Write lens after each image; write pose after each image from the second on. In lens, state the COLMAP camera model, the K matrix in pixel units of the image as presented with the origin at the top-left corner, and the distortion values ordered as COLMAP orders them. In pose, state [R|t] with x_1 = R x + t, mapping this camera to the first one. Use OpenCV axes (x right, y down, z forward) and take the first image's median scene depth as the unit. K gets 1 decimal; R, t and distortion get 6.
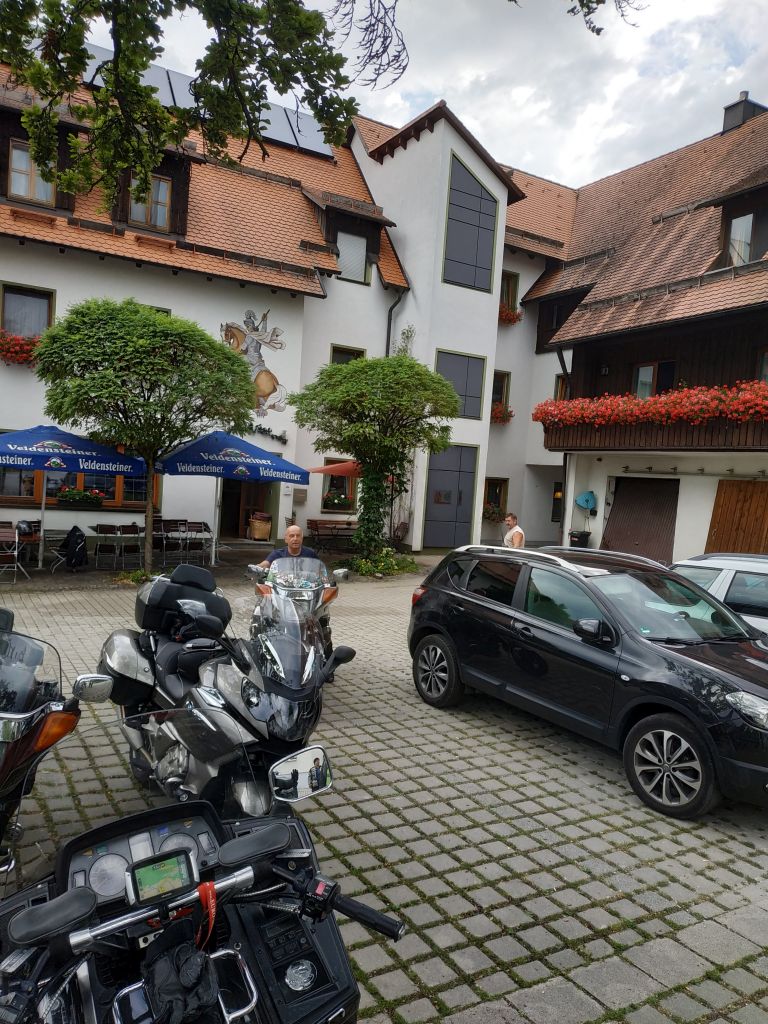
lens RADIAL K [[778.0, 0, 371.3], [0, 778.0, 513.3], [0, 0, 1]] dist [0.148305, -0.409236]
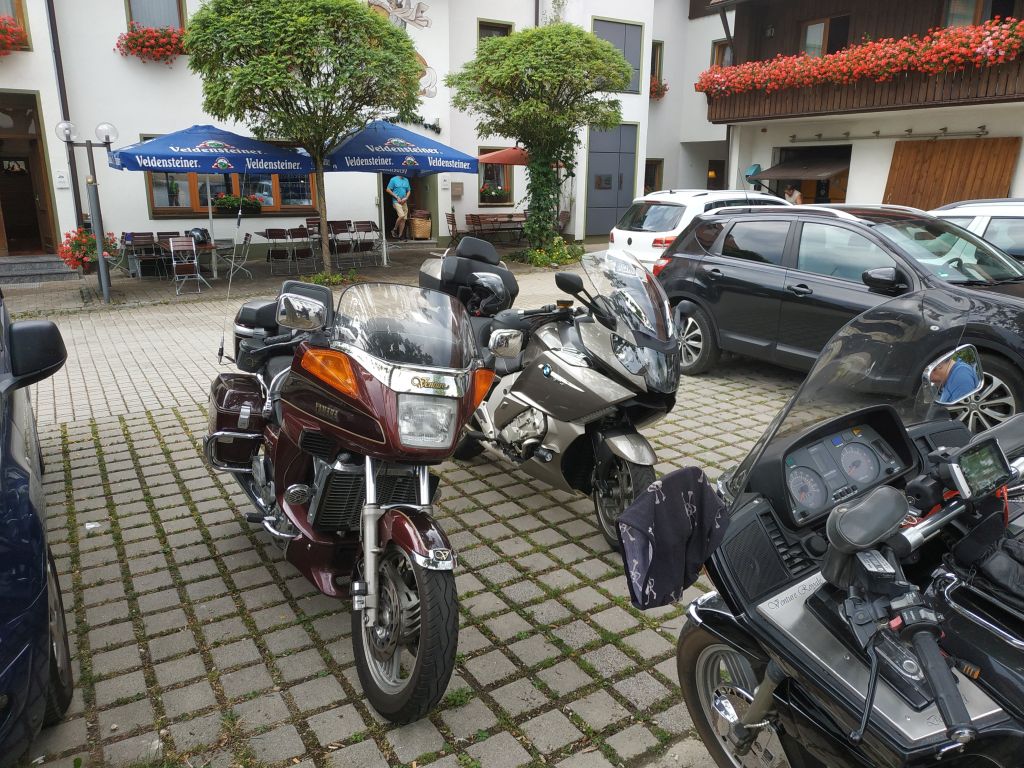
lens RADIAL K [[776.4, 0, 512.0], [0, 776.4, 384.0], [0, 0, 1]] dist [0.031504, -0.065315]
pose [[0.997582, -0.068833, 0.009597, -0.059529], [0.065186, 0.974600, 0.214257, 0.011922], [-0.024101, -0.213114, 0.976730, 0.012847]]
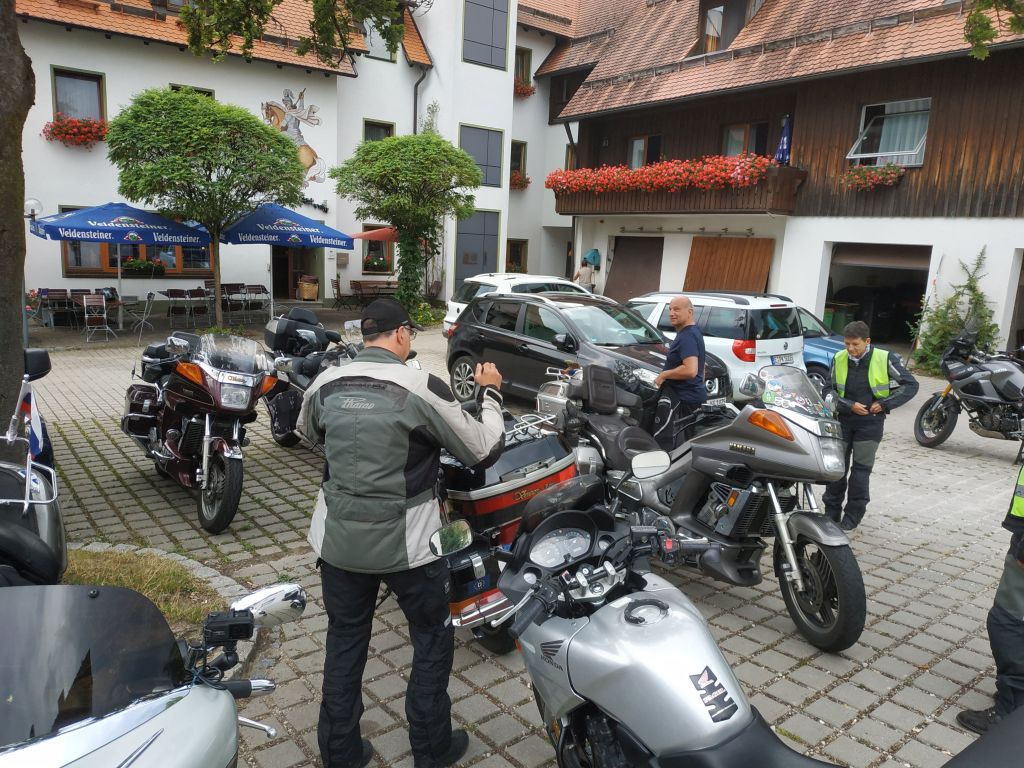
lens RADIAL K [[759.0, 0, 514.6], [0, 759.0, 379.3], [0, 0, 1]] dist [0.025420, -0.063734]
pose [[0.989032, -0.048697, 0.139446, -0.009535], [0.028989, 0.989724, 0.140023, 0.002485], [-0.144832, -0.134445, 0.980280, -0.150596]]
